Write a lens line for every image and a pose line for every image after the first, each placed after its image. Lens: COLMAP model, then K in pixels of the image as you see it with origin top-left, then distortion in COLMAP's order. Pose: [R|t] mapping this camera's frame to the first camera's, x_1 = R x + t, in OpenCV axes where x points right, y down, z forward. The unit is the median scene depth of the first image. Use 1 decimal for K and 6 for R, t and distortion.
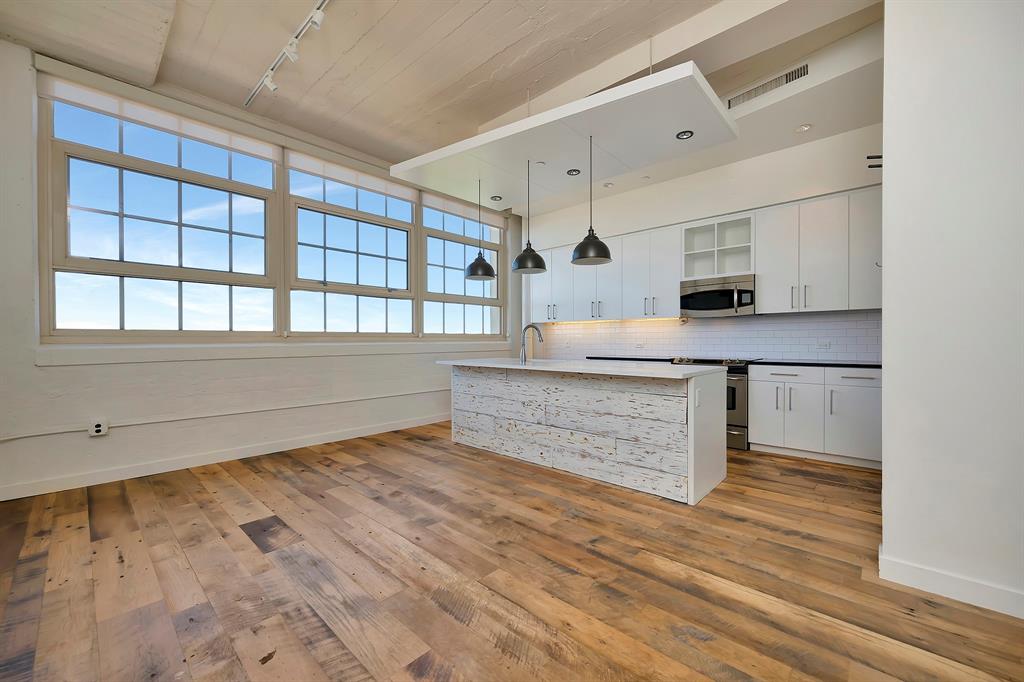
lens RADIAL K [[410.8, 0, 517.2], [0, 410.8, 342.6], [0, 0, 1]] dist [-0.003399, 0.000277]
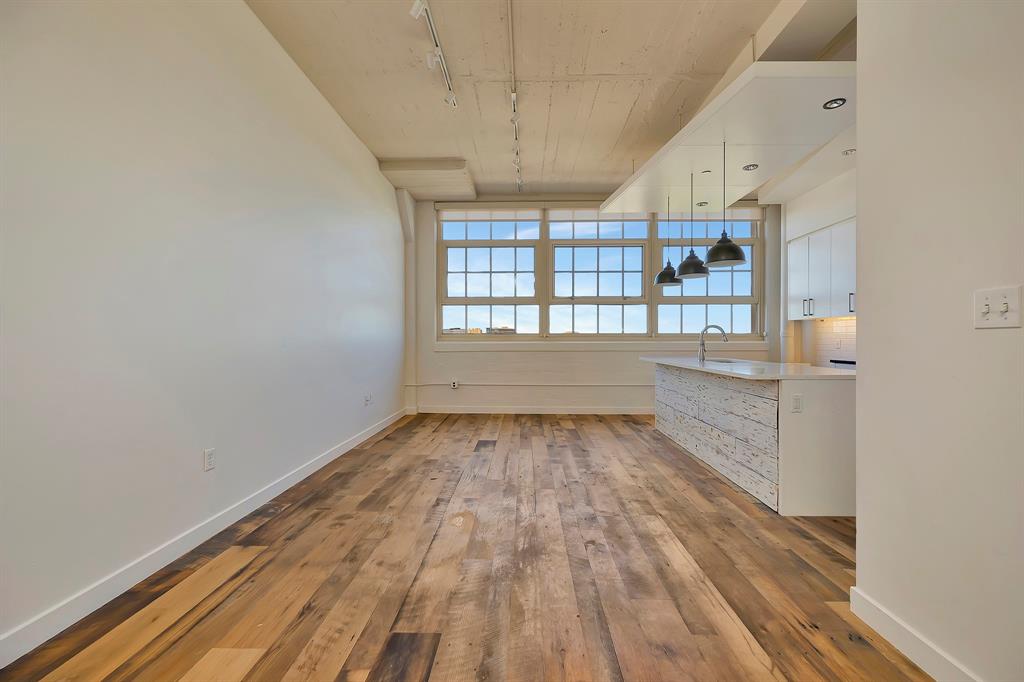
lens RADIAL K [[410.8, 0, 511.9], [0, 410.8, 344.6], [0, 0, 1]] dist [-0.003399, 0.000277]
pose [[0.654435, 0.012454, -0.756016, 0.578679], [-0.005775, 0.999918, 0.011472, -0.004420], [0.756096, -0.003142, 0.654453, -0.071188]]
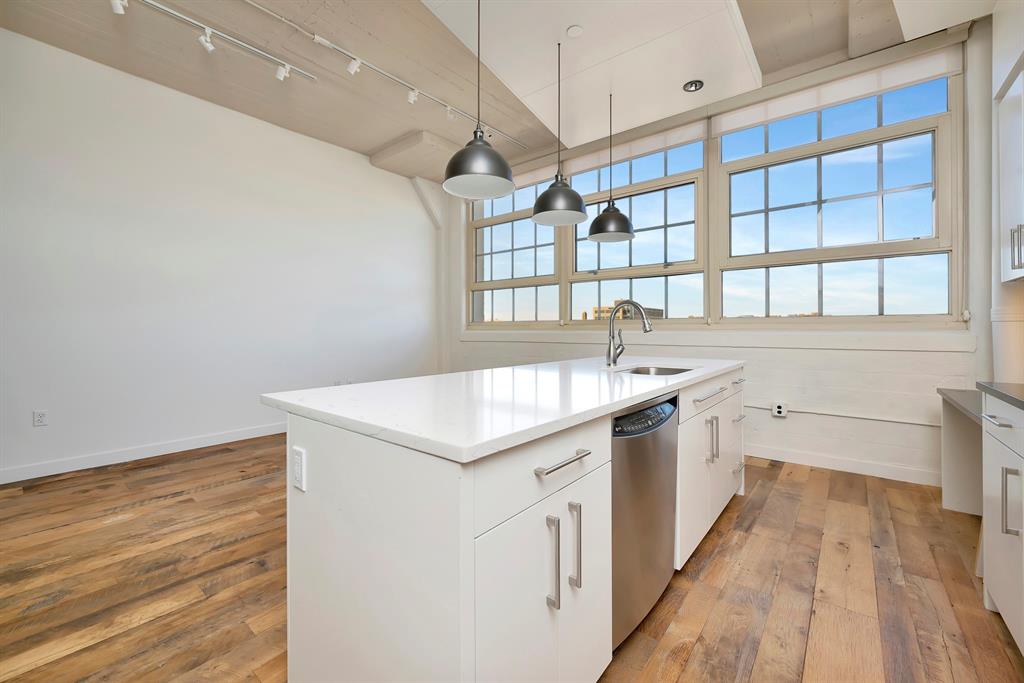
lens RADIAL K [[410.8, 0, 514.2], [0, 410.8, 327.4], [0, 0, 1]] dist [-0.003399, 0.000277]
pose [[0.061953, 0.001219, -0.998078, 0.702951], [-0.004480, 0.999990, 0.000943, -0.009451], [0.998069, 0.004413, 0.061957, 0.961597]]
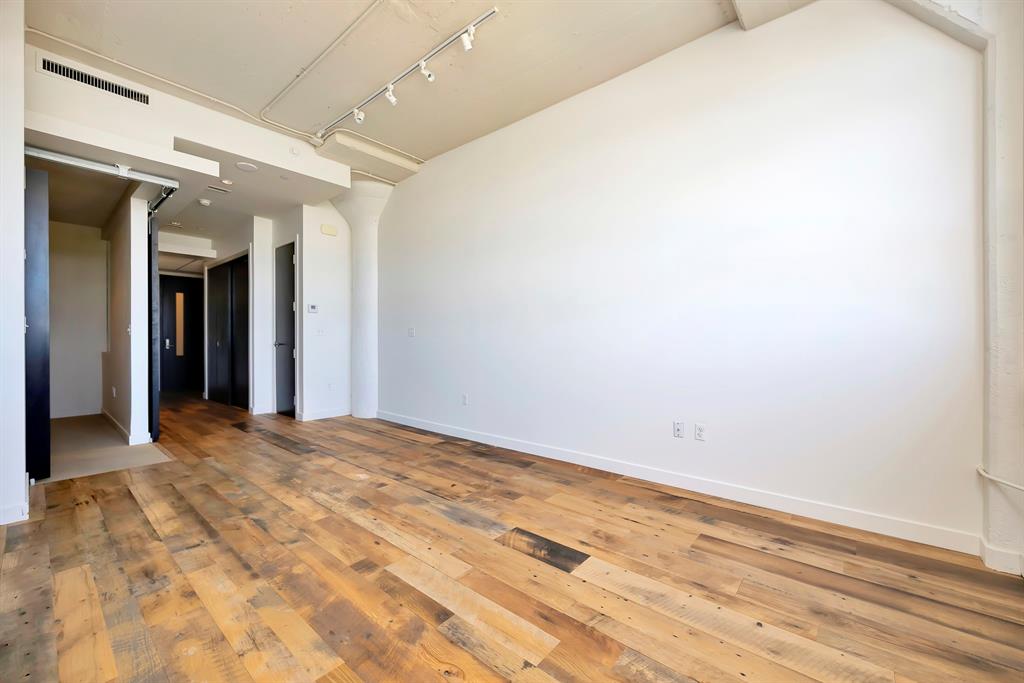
lens RADIAL K [[410.8, 0, 518.2], [0, 410.8, 339.5], [0, 0, 1]] dist [-0.003399, 0.000277]
pose [[-0.998636, 0.005342, -0.051944, -0.347252], [0.004931, 0.999956, 0.008042, -0.006288], [0.051985, 0.007775, -0.998618, 1.307849]]
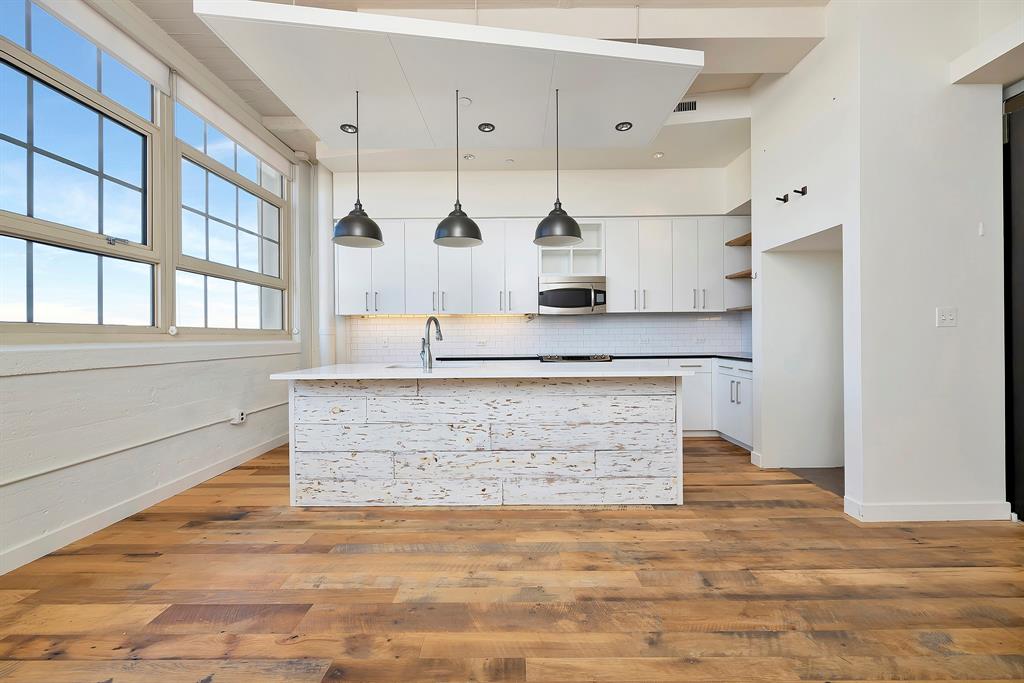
lens RADIAL K [[410.8, 0, 517.5], [0, 410.8, 340.6], [0, 0, 1]] dist [-0.003399, 0.000277]
pose [[0.736434, -0.009573, 0.676441, -0.417138], [0.009508, 0.999948, 0.003799, -0.003257], [-0.676442, 0.003634, 0.736487, 0.425622]]
